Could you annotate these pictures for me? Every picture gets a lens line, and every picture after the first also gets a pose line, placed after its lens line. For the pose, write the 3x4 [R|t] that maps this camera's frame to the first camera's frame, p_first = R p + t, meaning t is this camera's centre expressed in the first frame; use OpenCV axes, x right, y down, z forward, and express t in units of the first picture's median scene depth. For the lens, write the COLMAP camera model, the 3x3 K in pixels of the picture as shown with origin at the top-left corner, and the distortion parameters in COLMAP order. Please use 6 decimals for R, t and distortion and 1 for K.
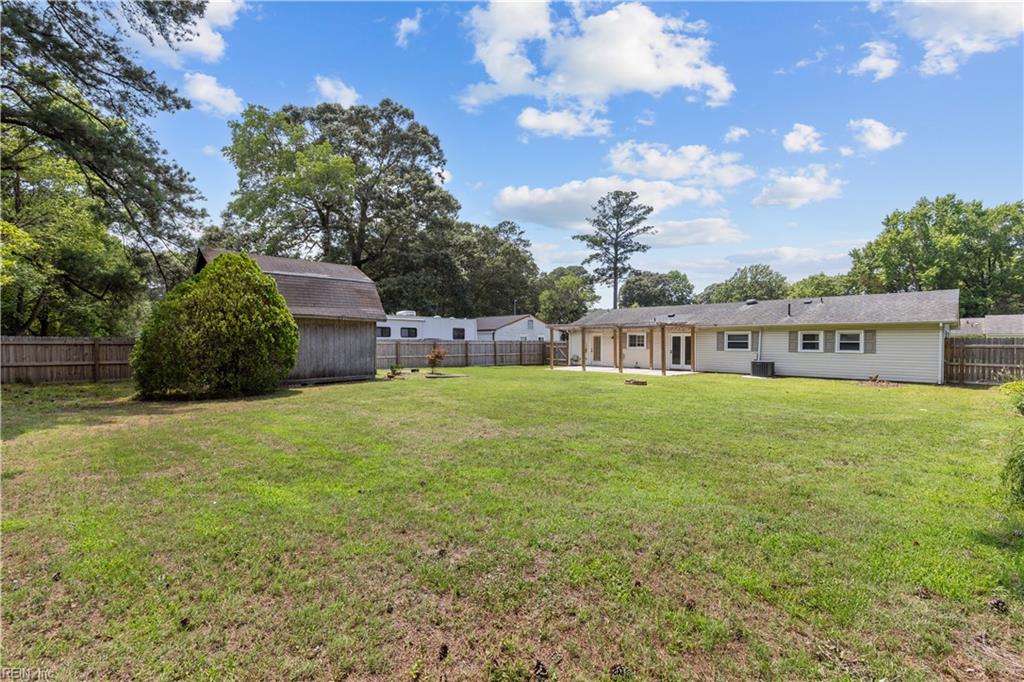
lens RADIAL K [[442.3, 0, 512.3], [0, 442.3, 341.7], [0, 0, 1]] dist [-0.001259, -0.001164]
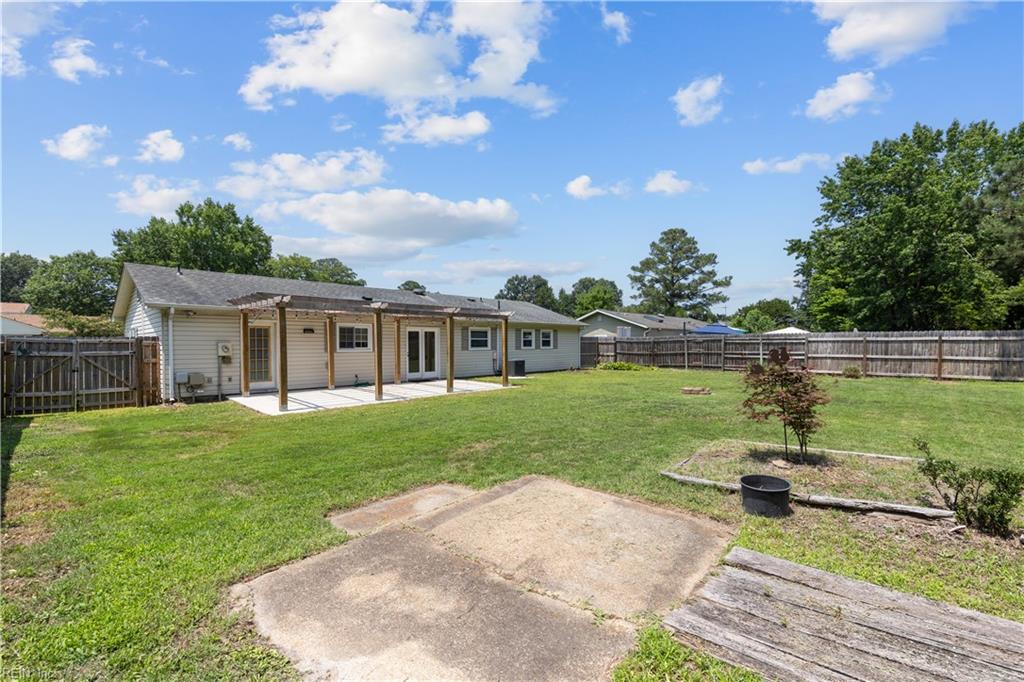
lens RADIAL K [[442.3, 0, 517.7], [0, 442.3, 345.6], [0, 0, 1]] dist [-0.001259, -0.001164]
pose [[-0.036529, -0.013124, 0.999246, -0.125516], [0.000483, 0.999913, 0.013151, 0.000380], [-0.999332, 0.000963, -0.036519, 0.347654]]
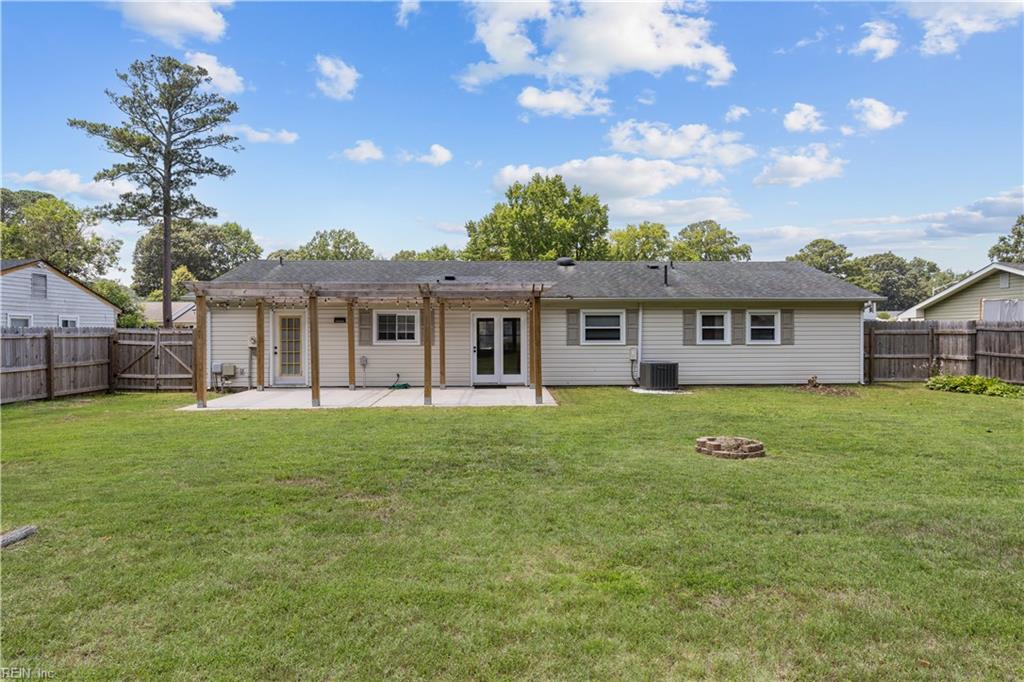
lens RADIAL K [[597.5, 0, 514.7], [0, 597.5, 335.0], [0, 0, 1]] dist [0.000260, -0.000837]
pose [[0.665788, -0.010270, 0.746071, -0.041791], [0.005634, 0.999946, 0.008737, 0.000606], [-0.746120, -0.001614, 0.665810, 0.213716]]
